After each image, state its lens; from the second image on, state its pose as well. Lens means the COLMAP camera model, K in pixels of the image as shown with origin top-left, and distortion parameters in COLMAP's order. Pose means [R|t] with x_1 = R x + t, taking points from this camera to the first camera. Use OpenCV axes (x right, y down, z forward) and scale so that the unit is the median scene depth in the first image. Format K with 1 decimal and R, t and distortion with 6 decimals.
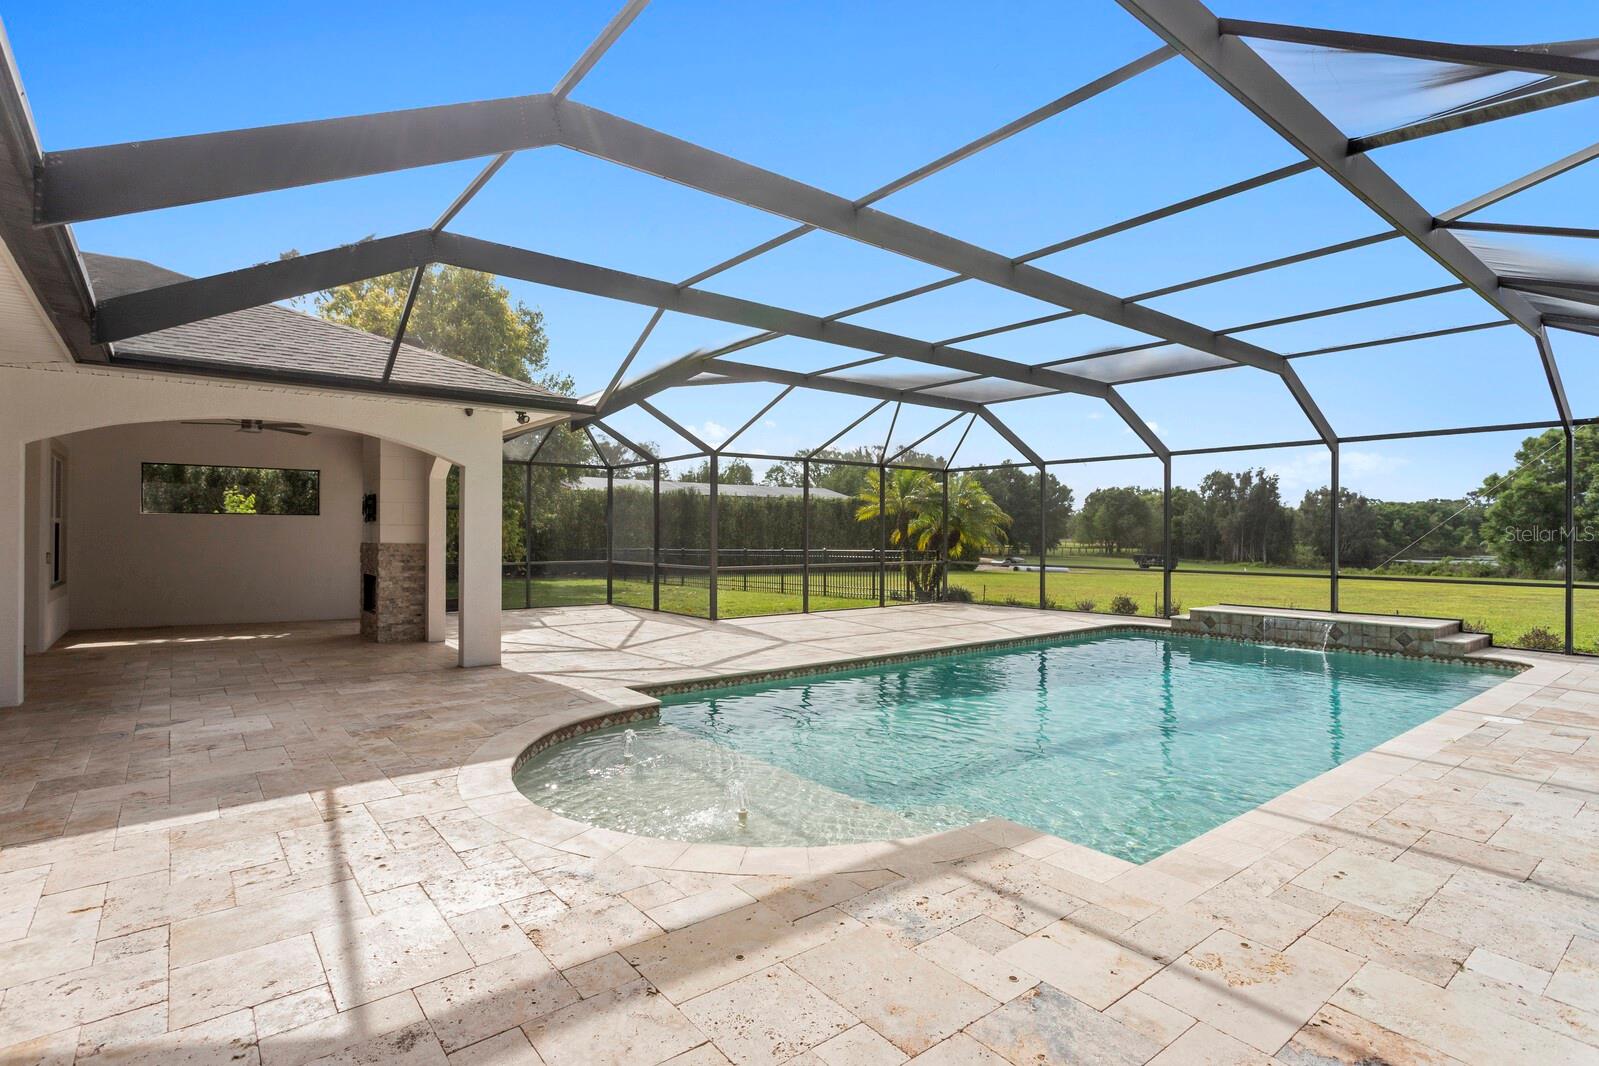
lens RADIAL K [[786.4, 0, 792.2], [0, 786.4, 535.3], [0, 0, 1]] dist [-0.004087, 0.000400]
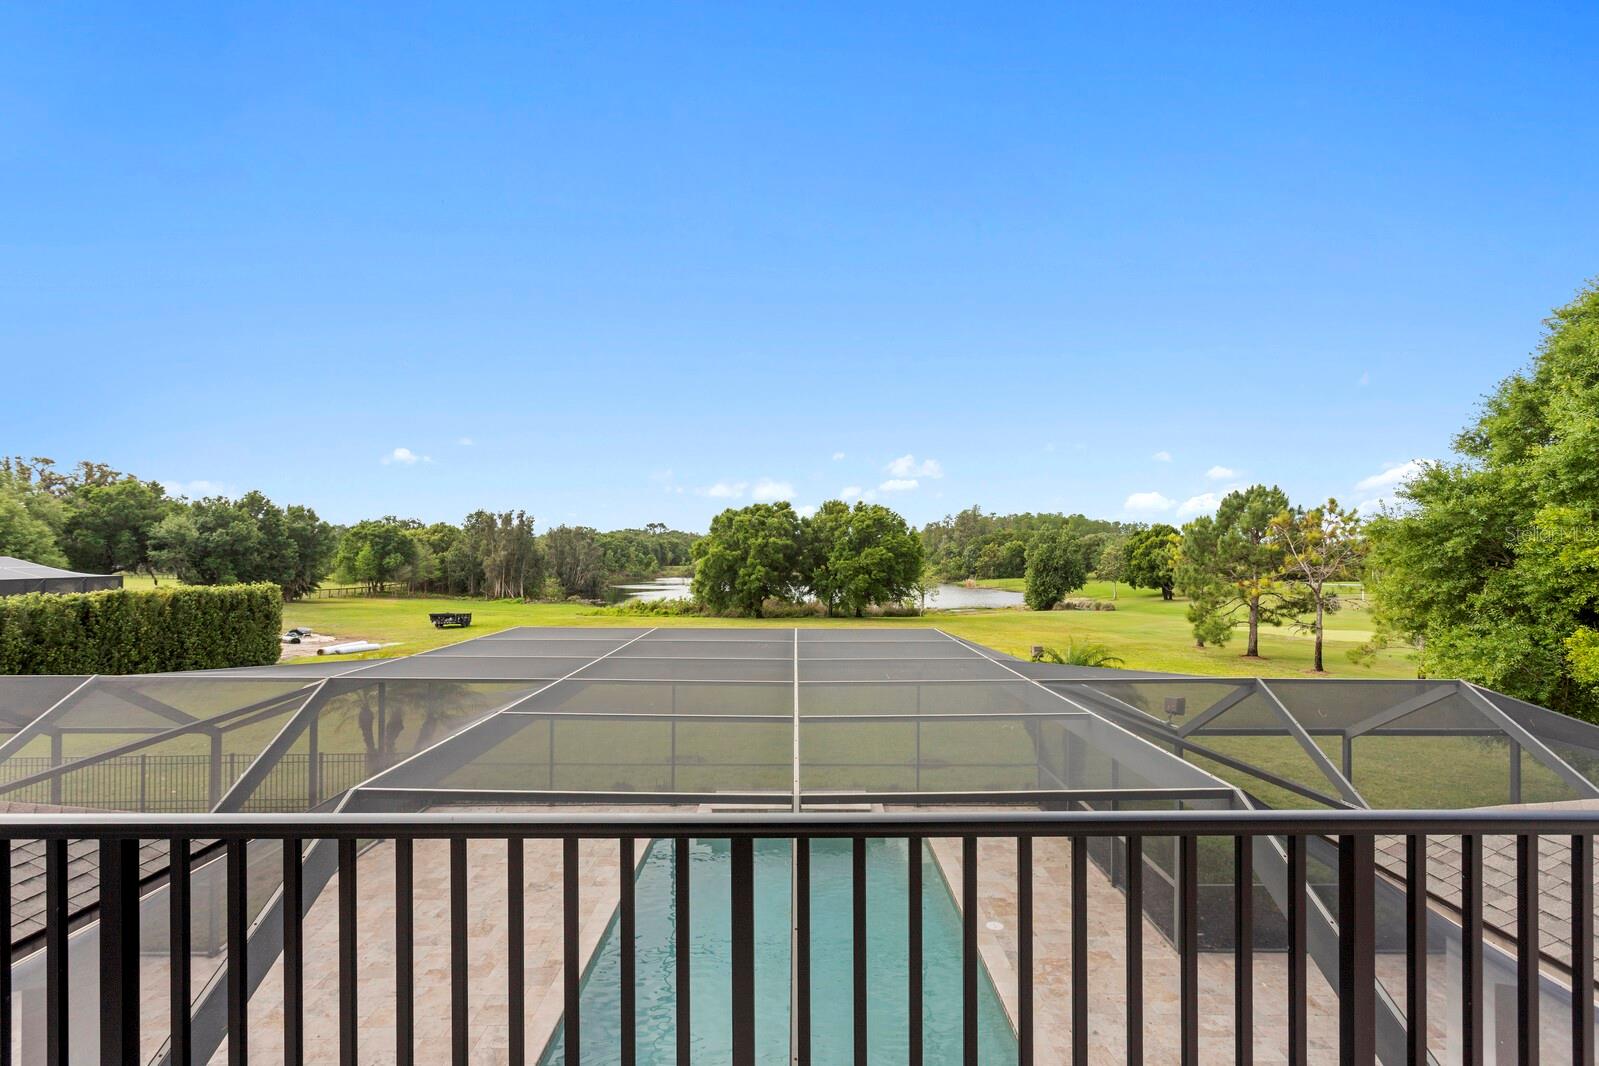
lens RADIAL K [[799.4, 0, 808.0], [0, 799.4, 529.6], [0, 0, 1]] dist [-0.014742, 0.000720]
pose [[0.607528, 0.021313, 0.794013, -0.329876], [-0.000032, 0.999641, -0.026808, -0.251912], [-0.794299, 0.016261, 0.607310, 0.090156]]
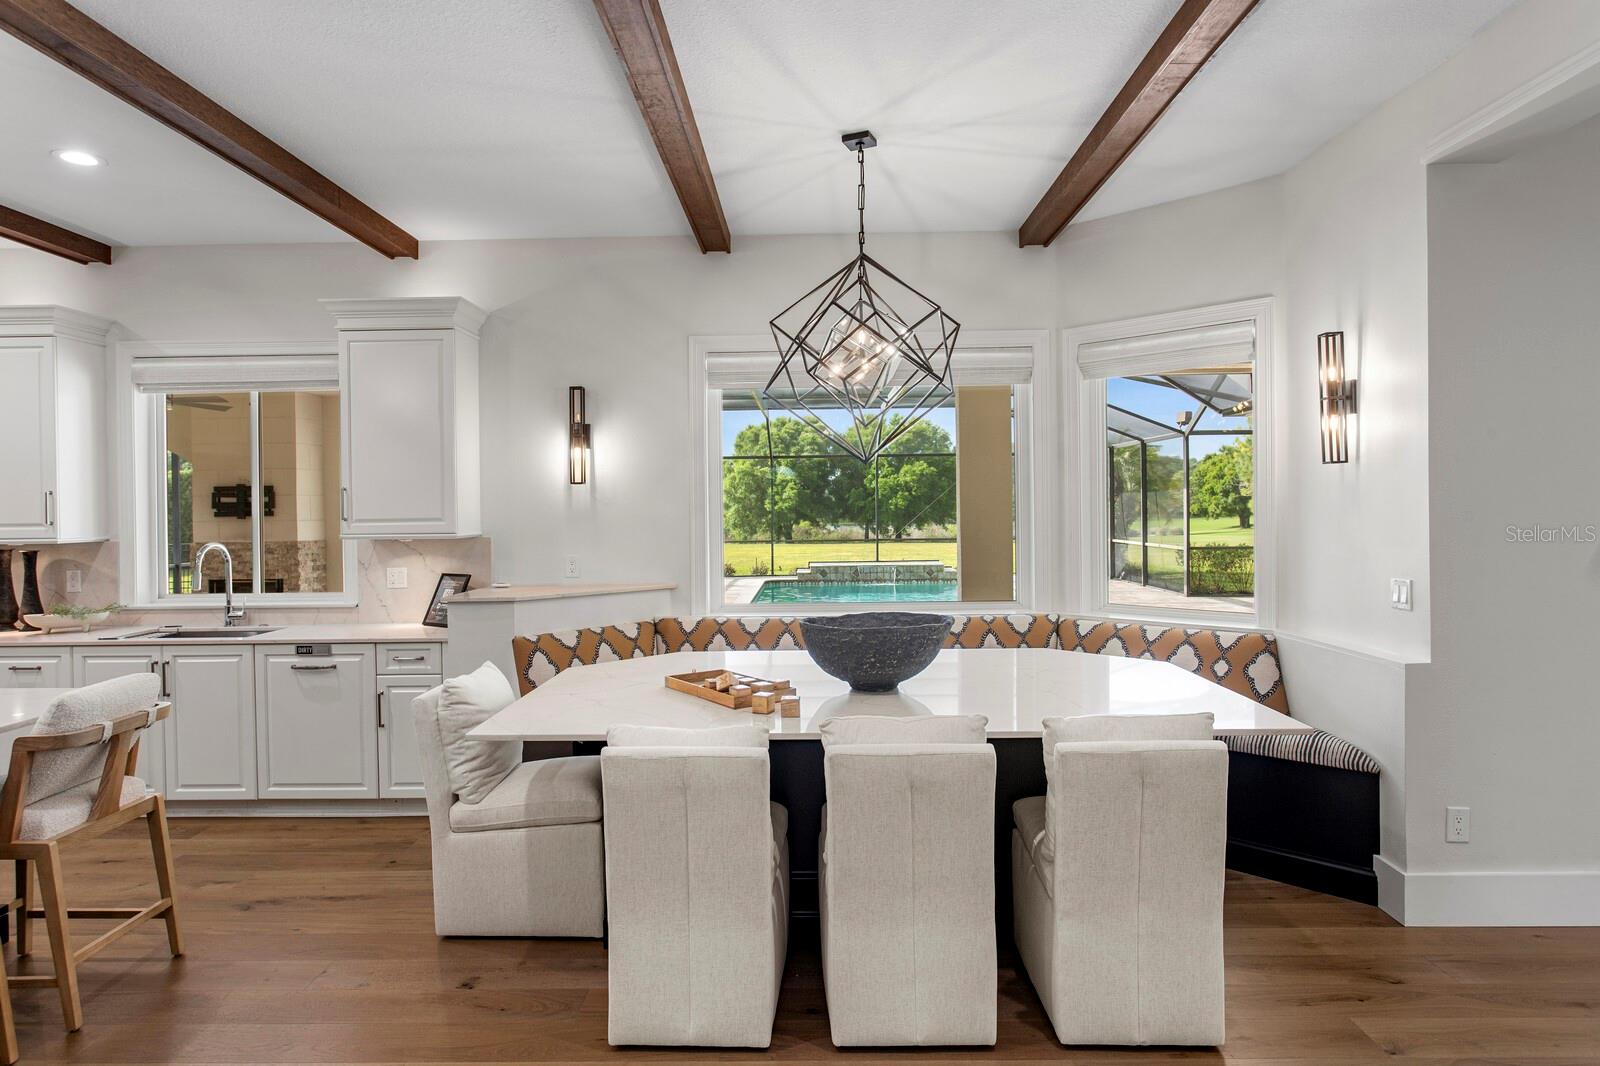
lens RADIAL K [[937.2, 0, 812.2], [0, 937.2, 509.8], [0, 0, 1]] dist [-0.002735, -0.000086]
pose [[0.621040, -0.013215, 0.783667, -0.700552], [0.016230, 0.999860, 0.003999, -0.014312], [-0.783611, 0.010235, 0.621168, -0.074573]]
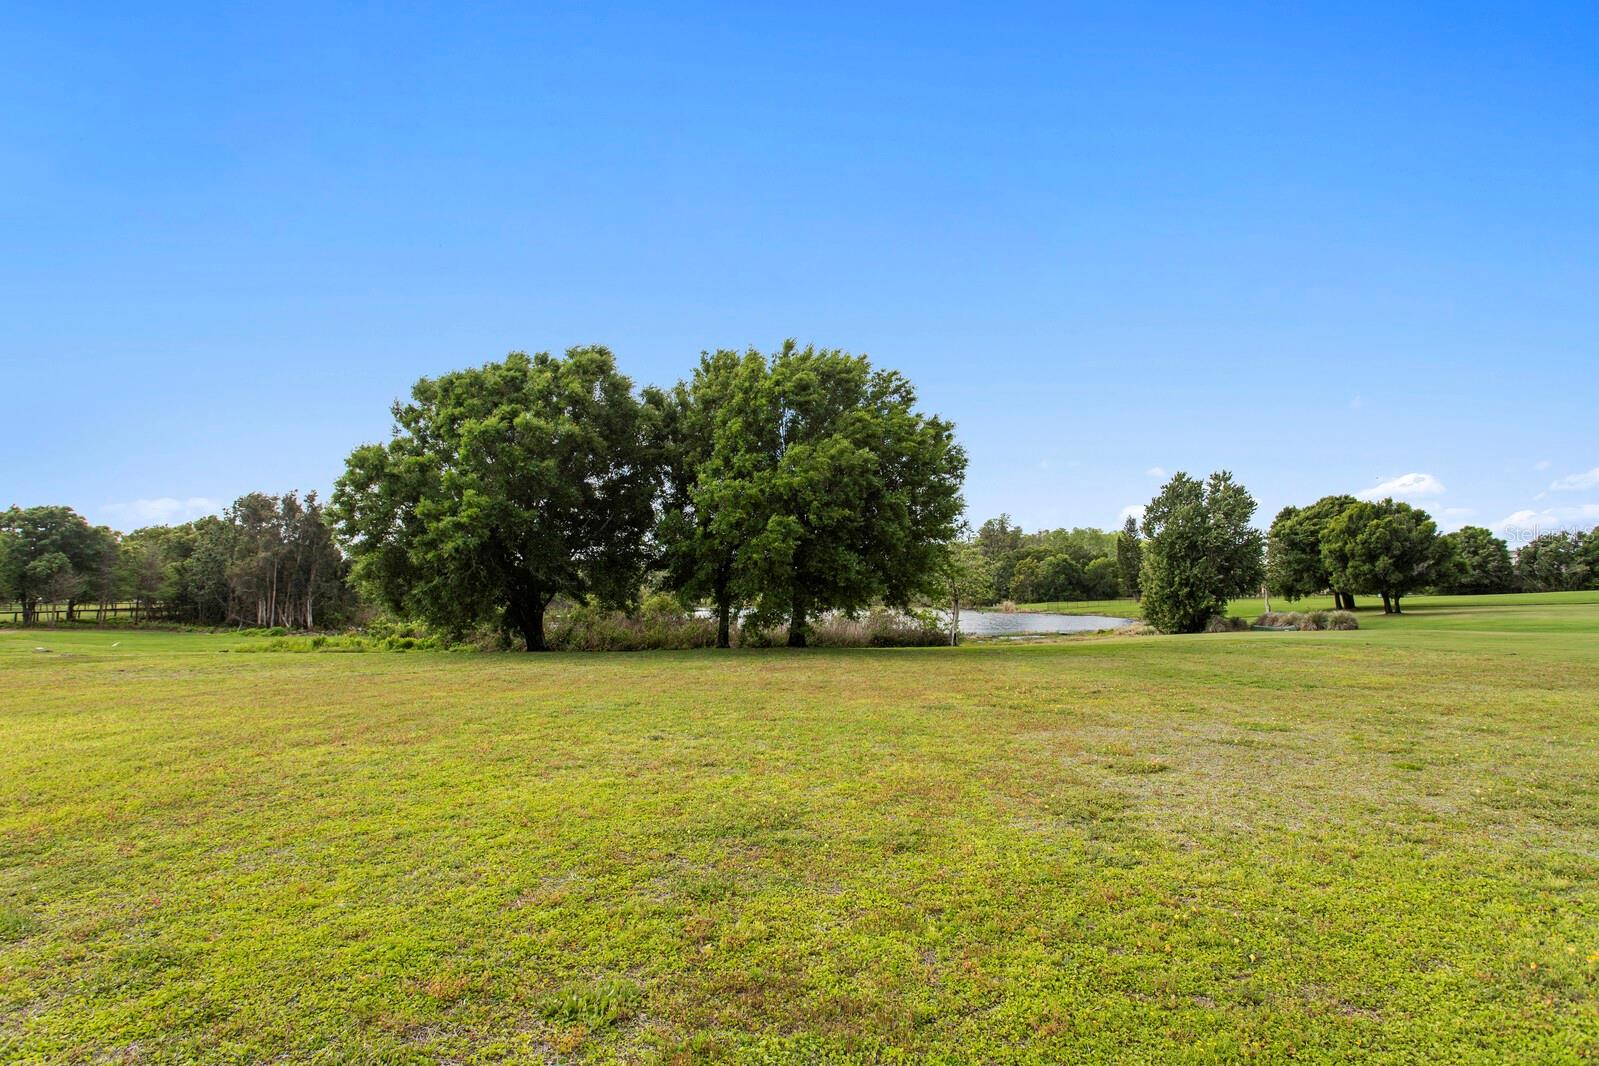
lens RADIAL K [[791.9, 0, 799.5], [0, 791.9, 533.0], [0, 0, 1]] dist [-0.007229, -0.000223]
pose [[0.628769, 0.049461, 0.776018, 2.804777], [0.013574, 0.997125, -0.074552, 0.082306], [-0.777474, 0.057410, 0.626290, 1.928027]]
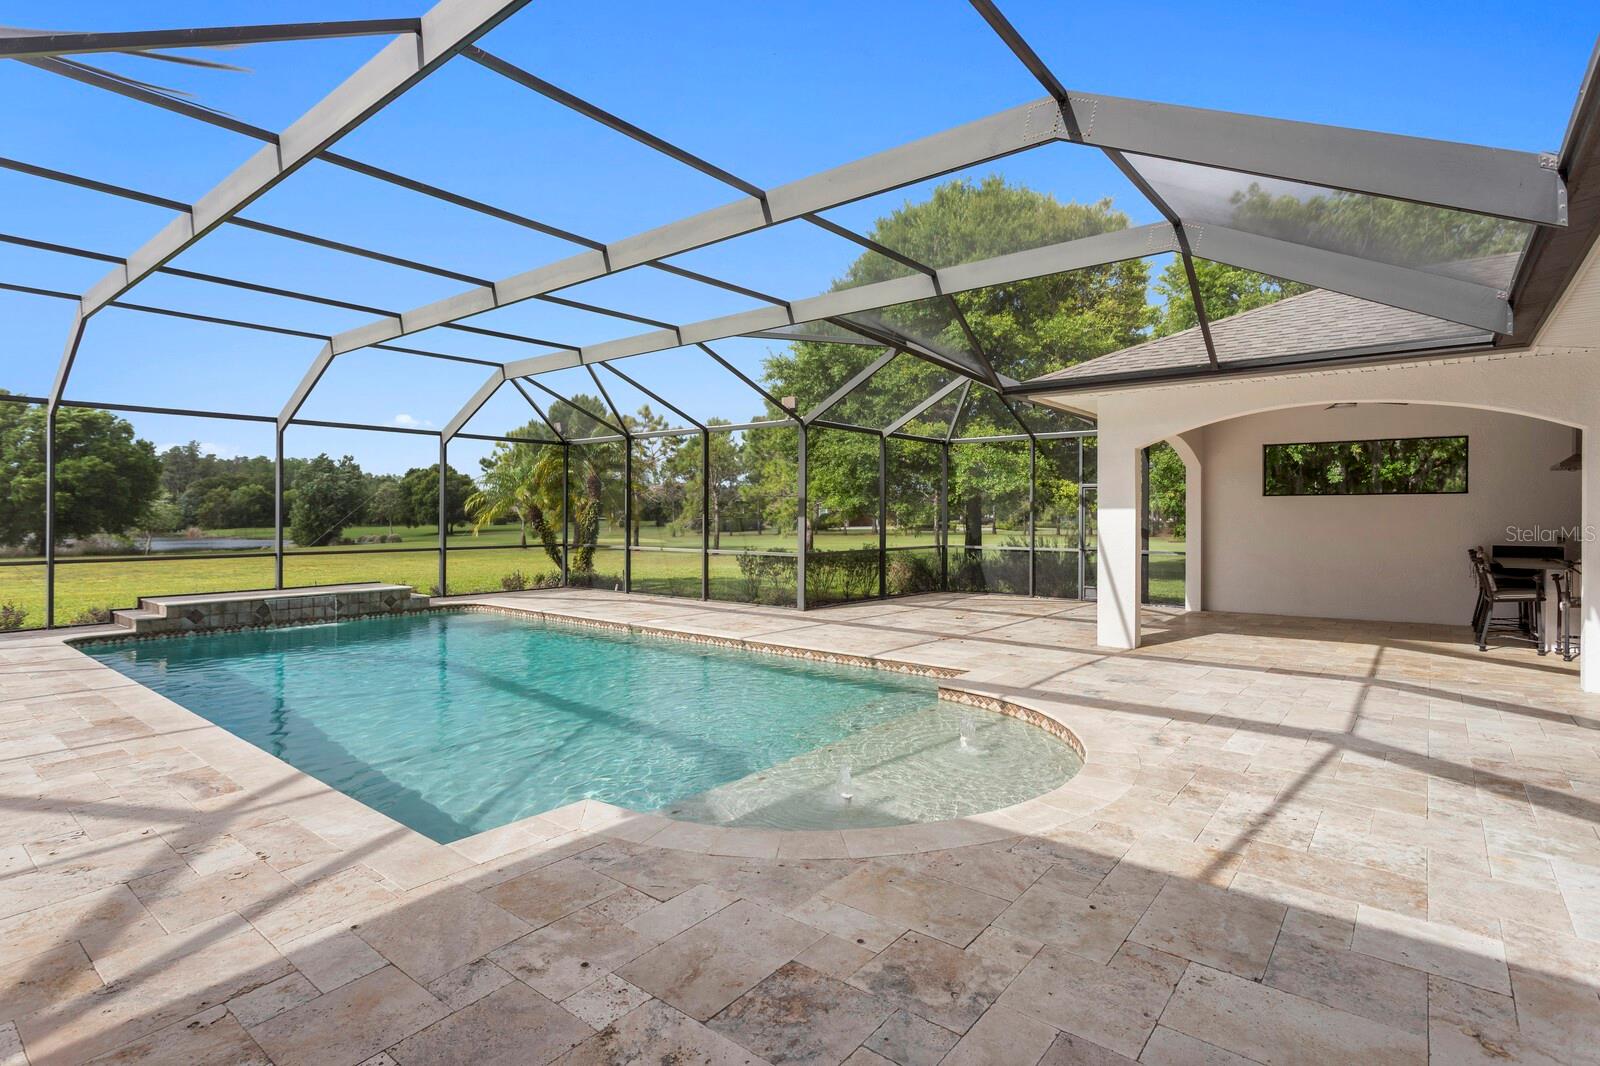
lens RADIAL K [[792.4, 0, 800.0], [0, 792.4, 533.0], [0, 0, 1]] dist [-0.007229, -0.000223]
pose [[-0.224437, -0.027411, 0.974103, -0.349773], [0.000019, 0.999604, 0.028133, -0.002449], [-0.974489, 0.006333, -0.224347, 0.442614]]
